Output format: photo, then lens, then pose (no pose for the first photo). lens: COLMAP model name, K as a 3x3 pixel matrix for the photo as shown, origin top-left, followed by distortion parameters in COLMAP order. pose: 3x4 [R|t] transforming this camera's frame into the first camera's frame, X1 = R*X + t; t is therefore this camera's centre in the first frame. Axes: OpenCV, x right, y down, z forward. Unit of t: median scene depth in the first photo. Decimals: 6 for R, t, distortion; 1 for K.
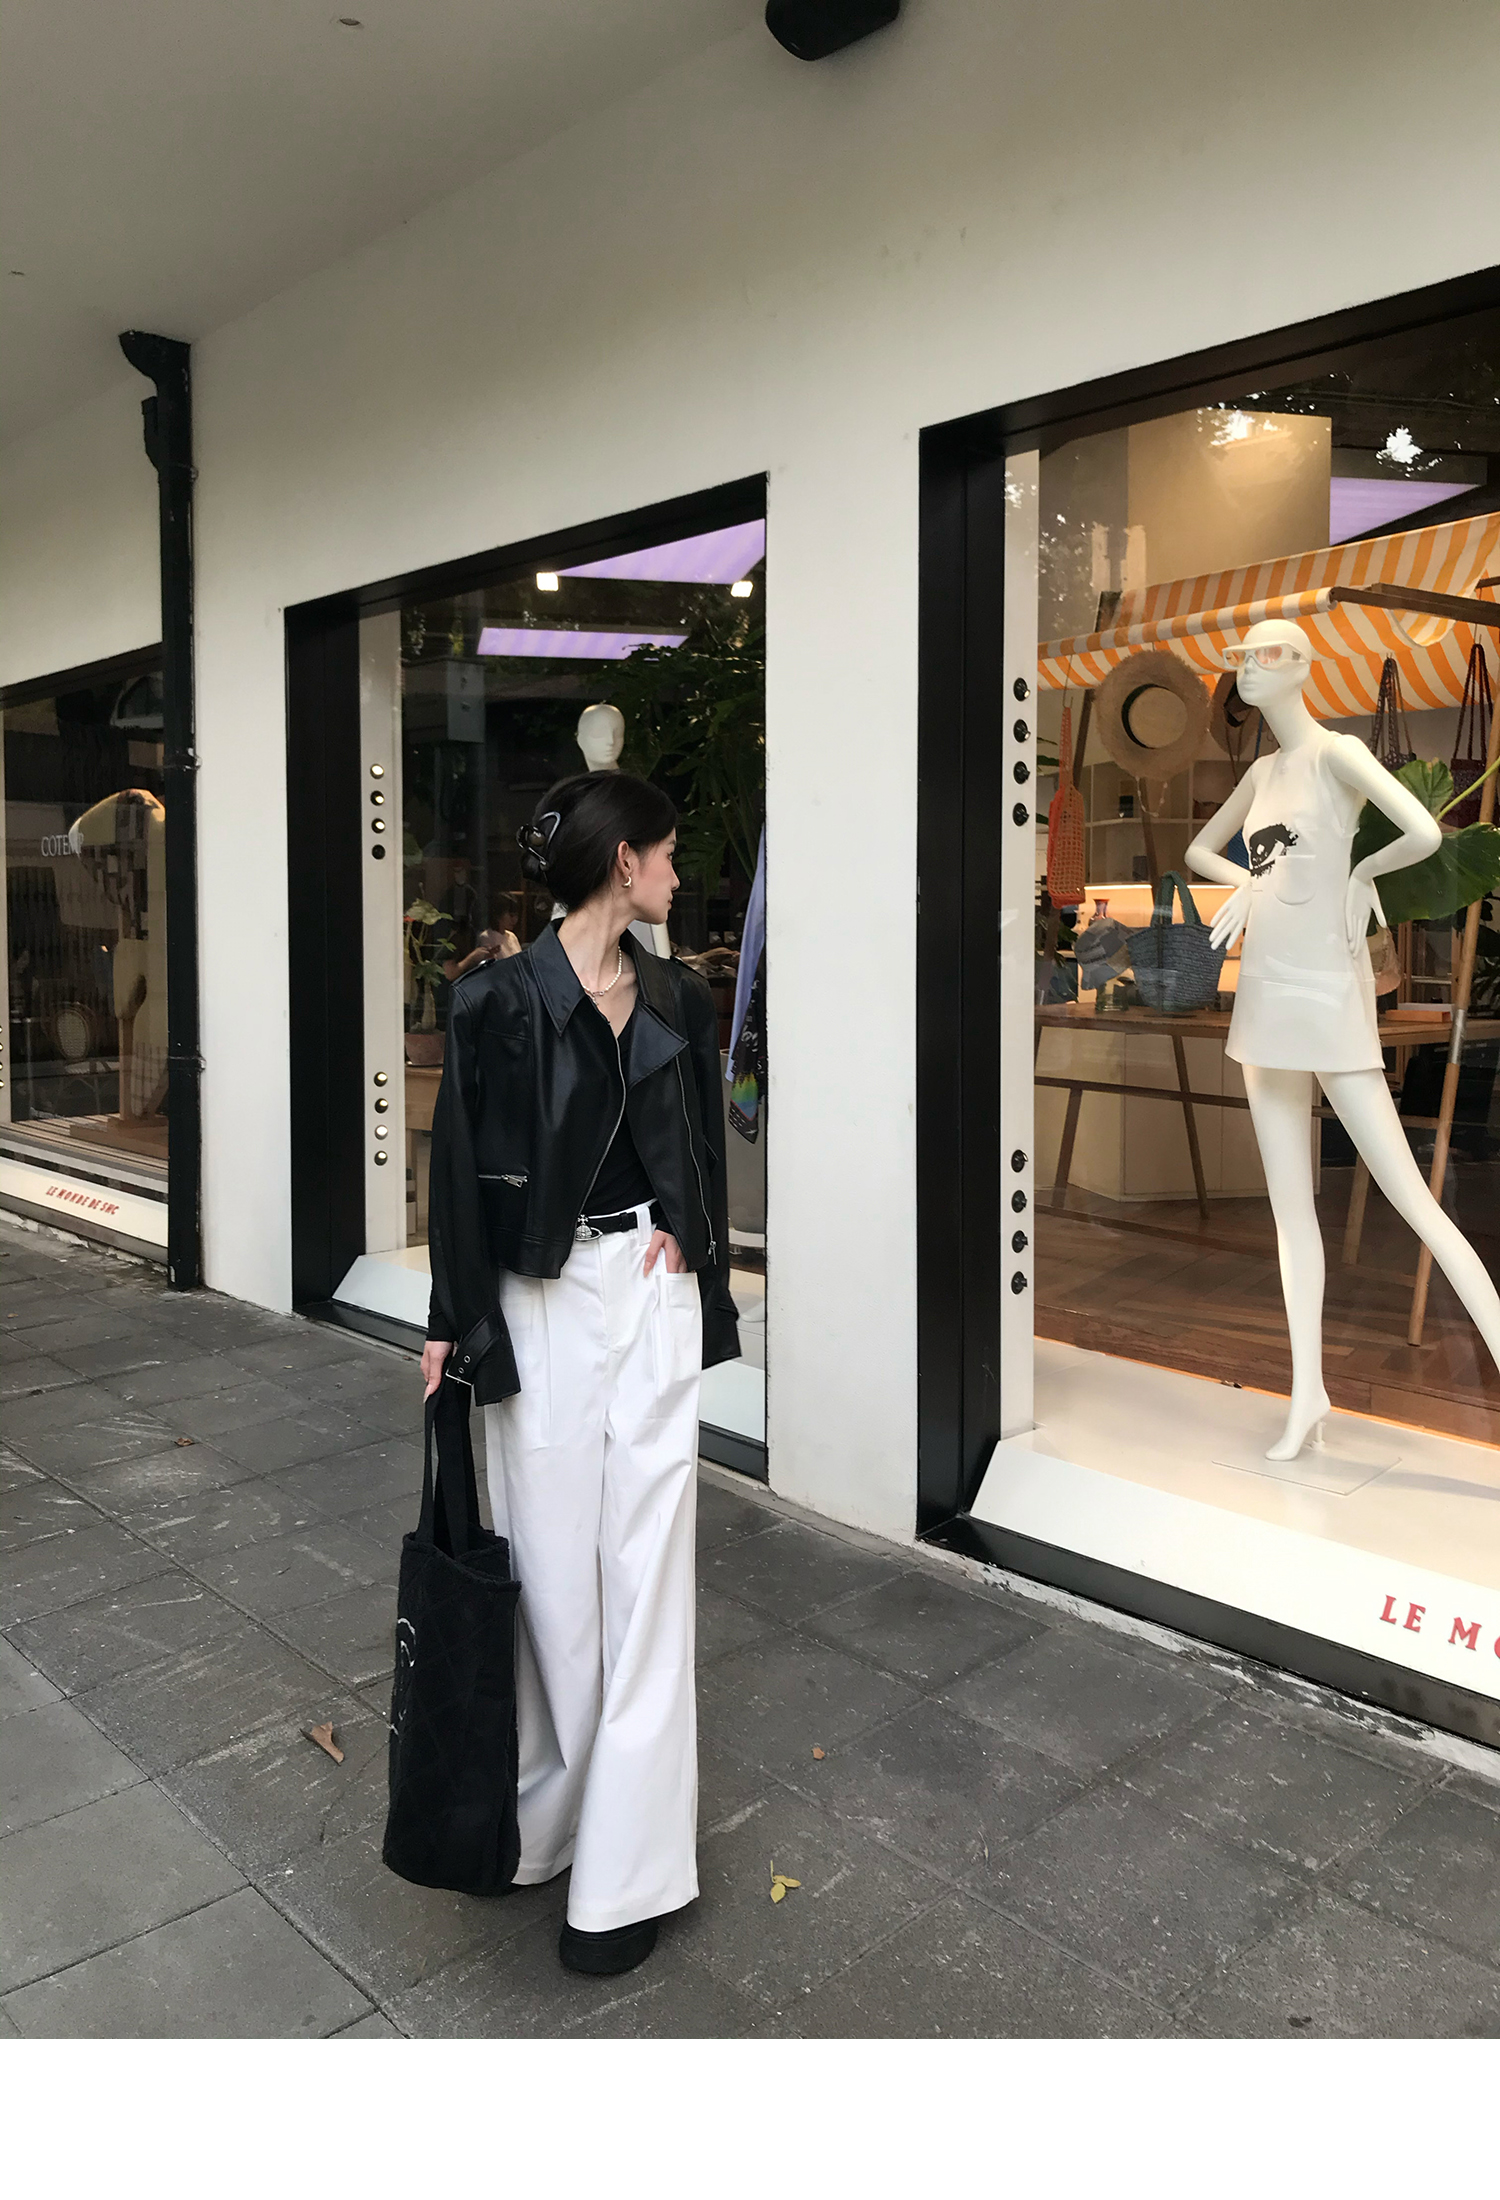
lens RADIAL K [[1649.1, 0, 747.8], [0, 1649.1, 1085.6], [0, 0, 1]] dist [-0.013112, -0.009583]
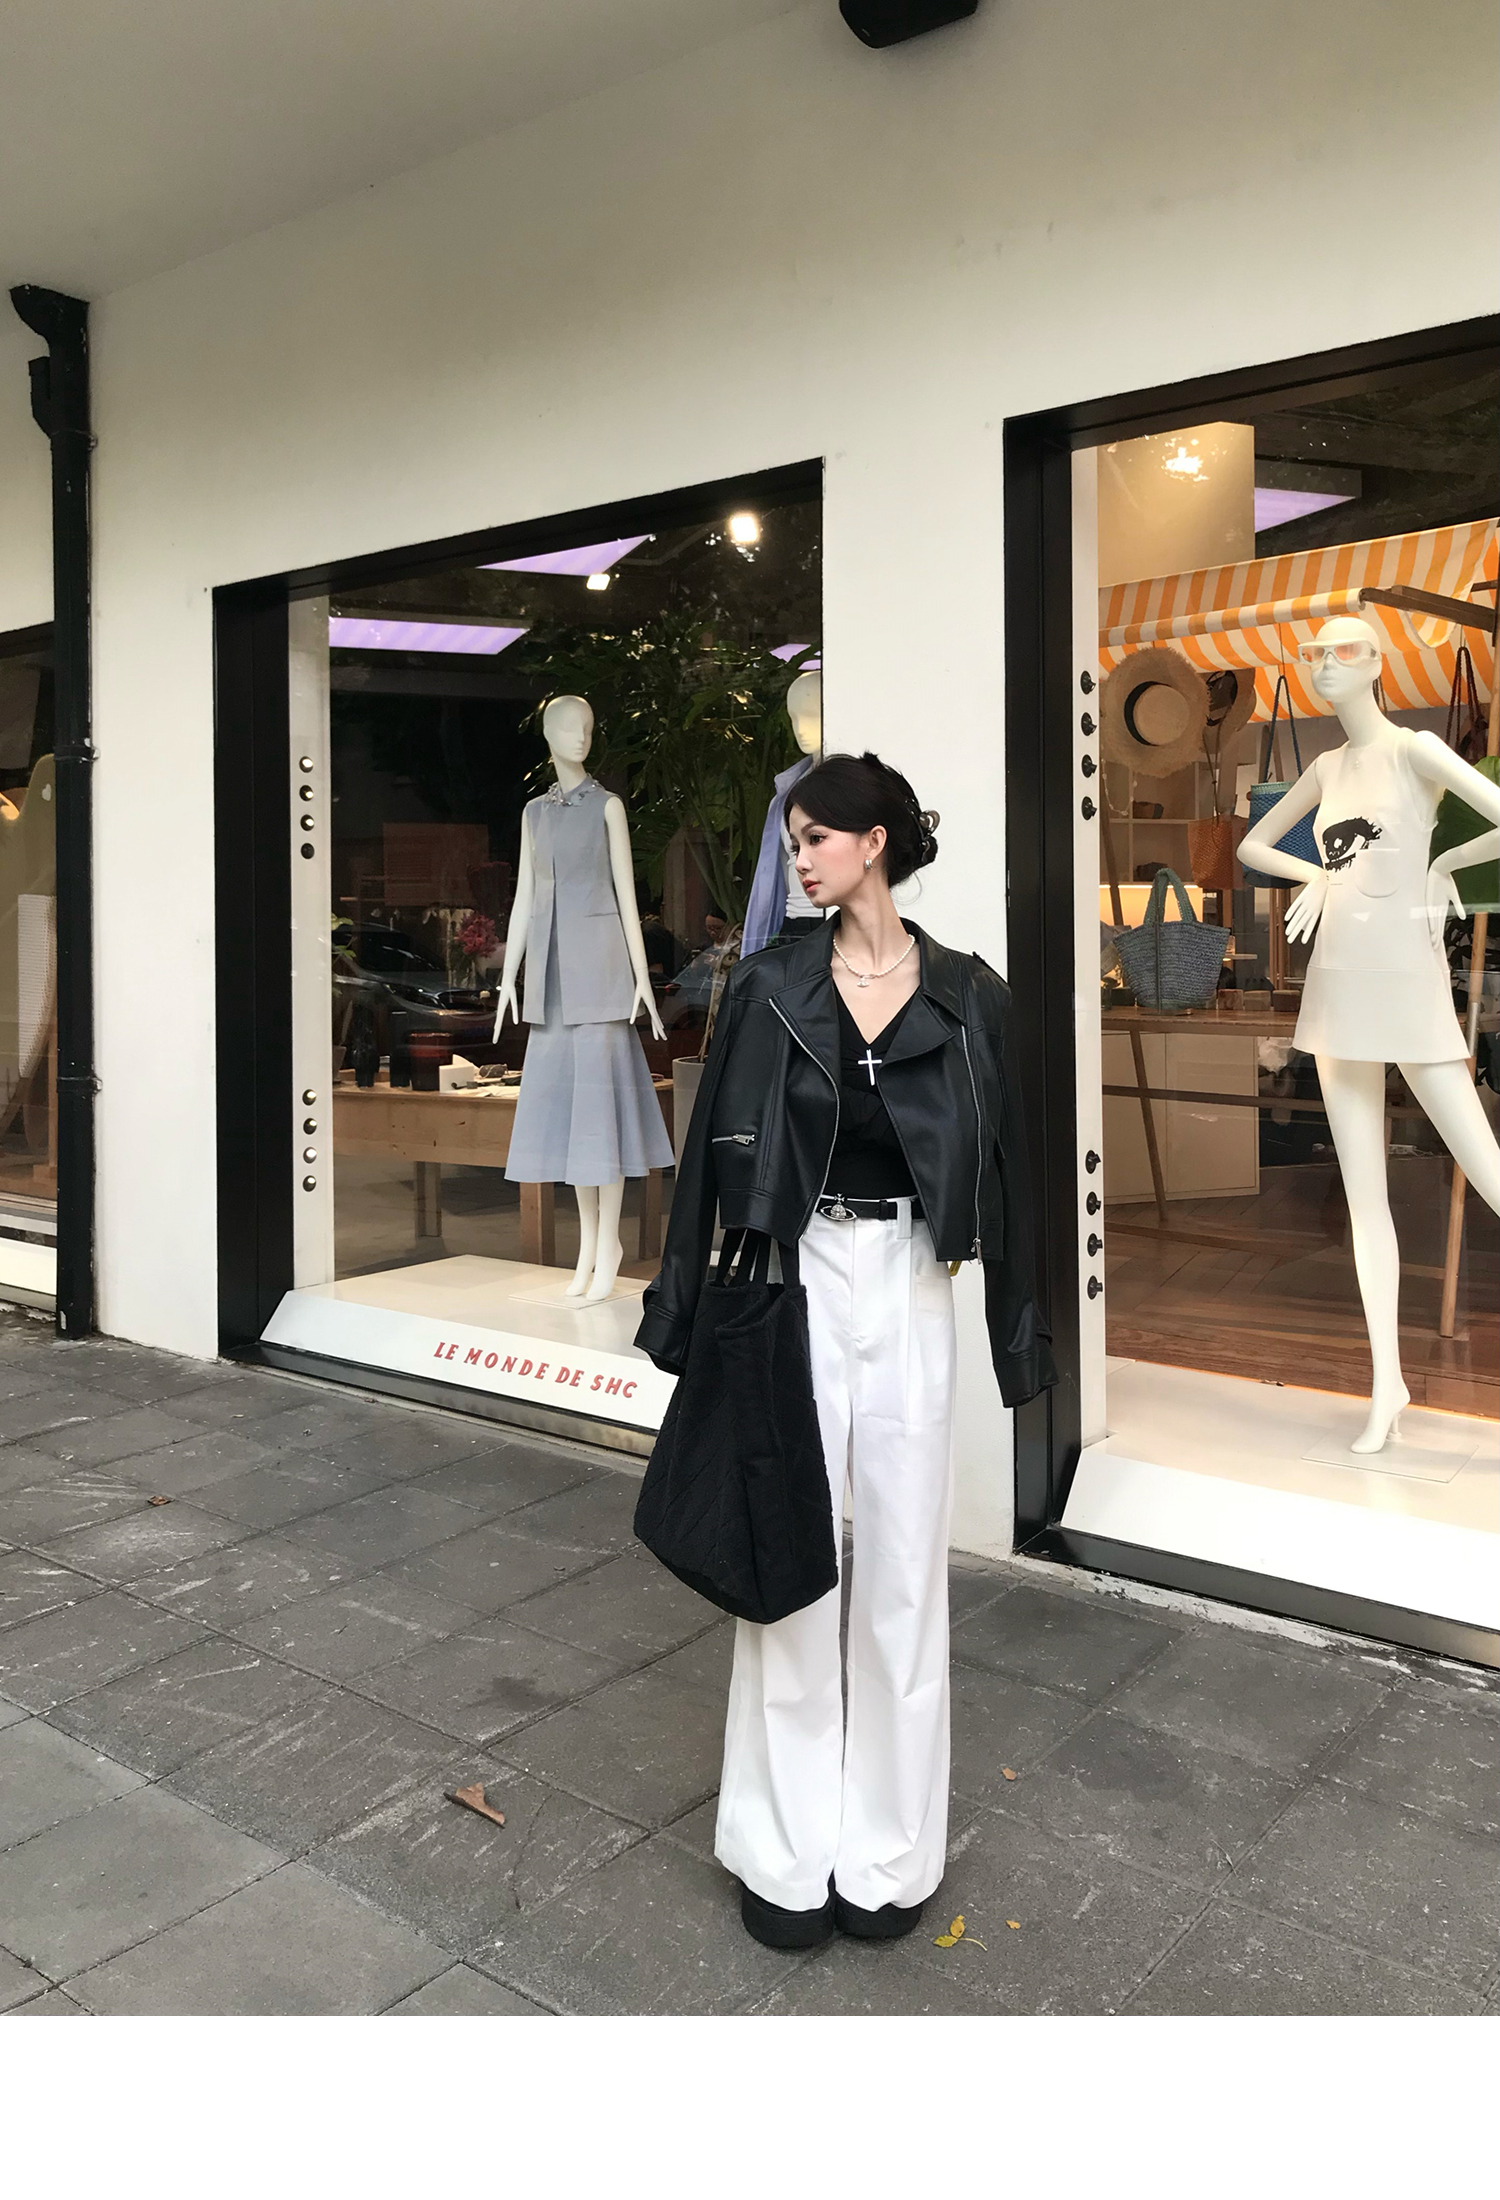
lens RADIAL K [[1768.5, 0, 677.1], [0, 1768.5, 1047.1], [0, 0, 1]] dist [-0.029495, 0.020410]
pose [[0.989974, -0.015113, 0.140435, -0.226022], [0.020536, 0.999095, -0.037244, 0.012266], [-0.139745, 0.039754, 0.989389, -0.004386]]
